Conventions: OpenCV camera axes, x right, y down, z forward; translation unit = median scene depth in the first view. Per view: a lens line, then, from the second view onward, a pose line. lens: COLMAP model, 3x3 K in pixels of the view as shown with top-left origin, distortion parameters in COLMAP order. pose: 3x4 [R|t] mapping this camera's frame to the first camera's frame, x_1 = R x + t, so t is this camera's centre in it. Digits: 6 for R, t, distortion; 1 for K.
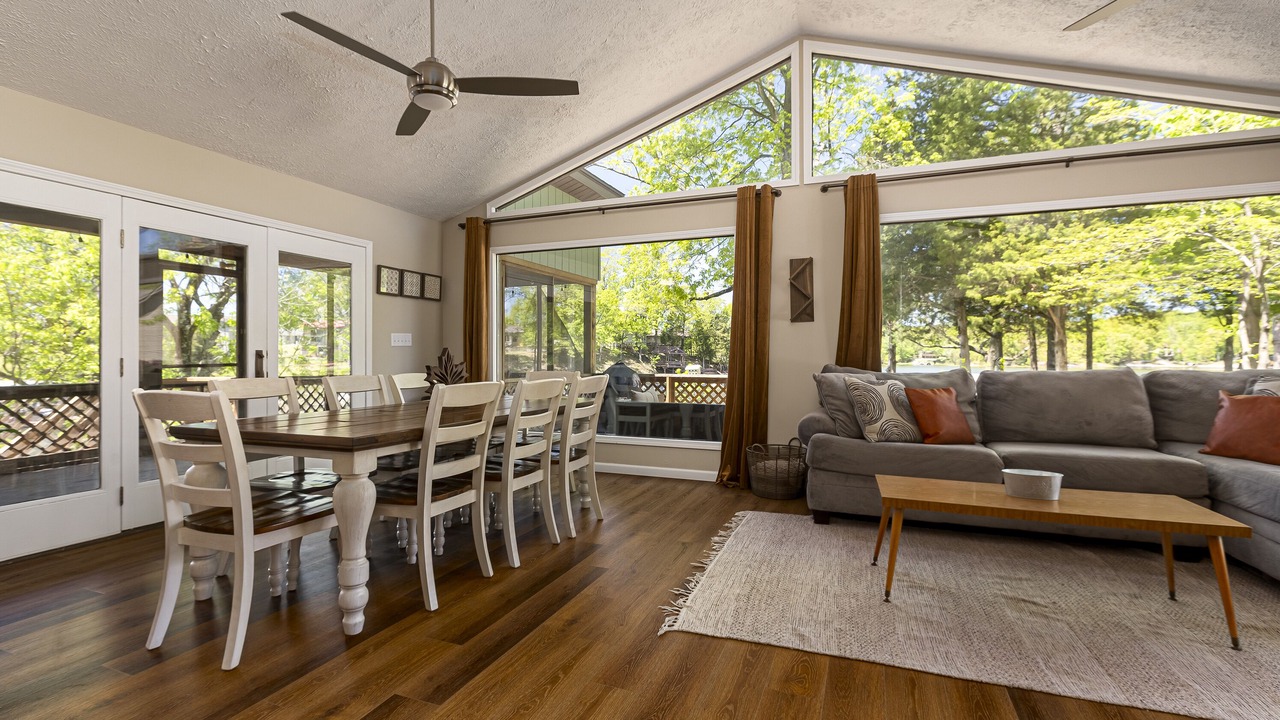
lens RADIAL K [[591.3, 0, 634.3], [0, 591.3, 353.6], [0, 0, 1]] dist [-0.000095, -0.000218]
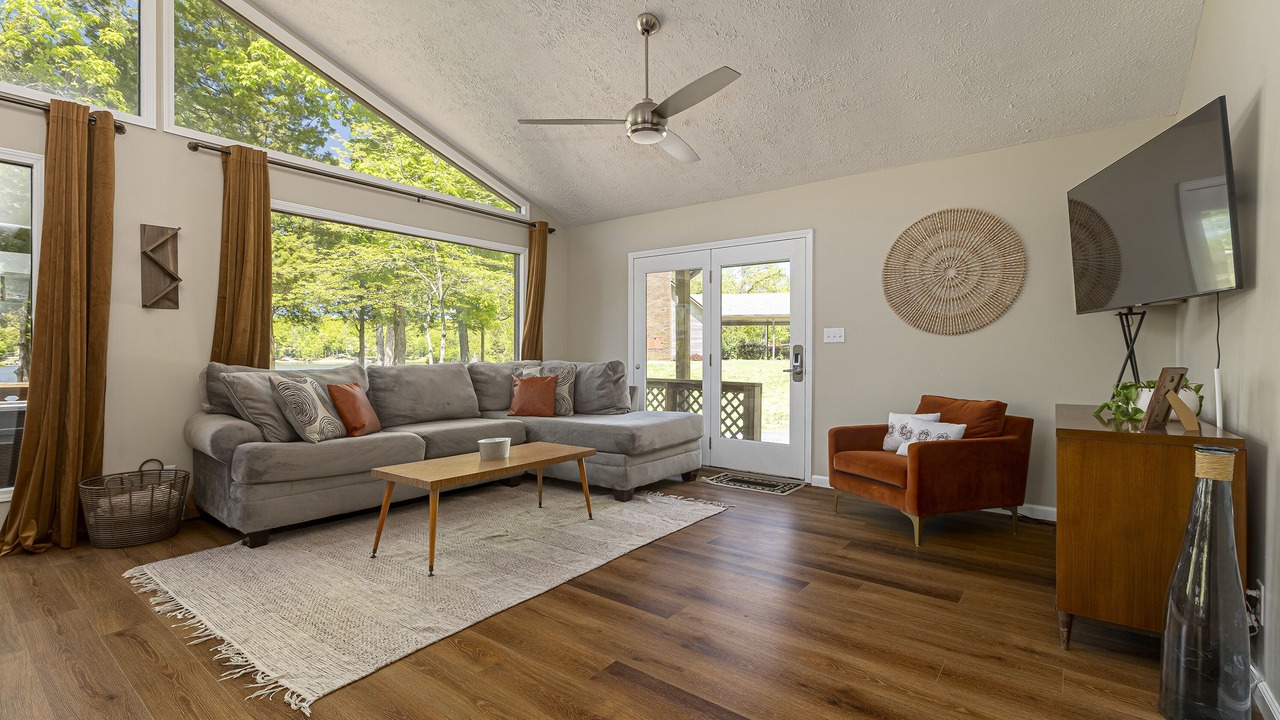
lens RADIAL K [[575.5, 0, 640.0], [0, 575.5, 360.0], [0, 0, 1]] dist [-0.000179, -0.000276]
pose [[0.260956, -0.010701, 0.965291, -0.433228], [-0.004472, 0.999914, 0.012294, 0.002839], [-0.965340, -0.007525, 0.260886, 0.302878]]
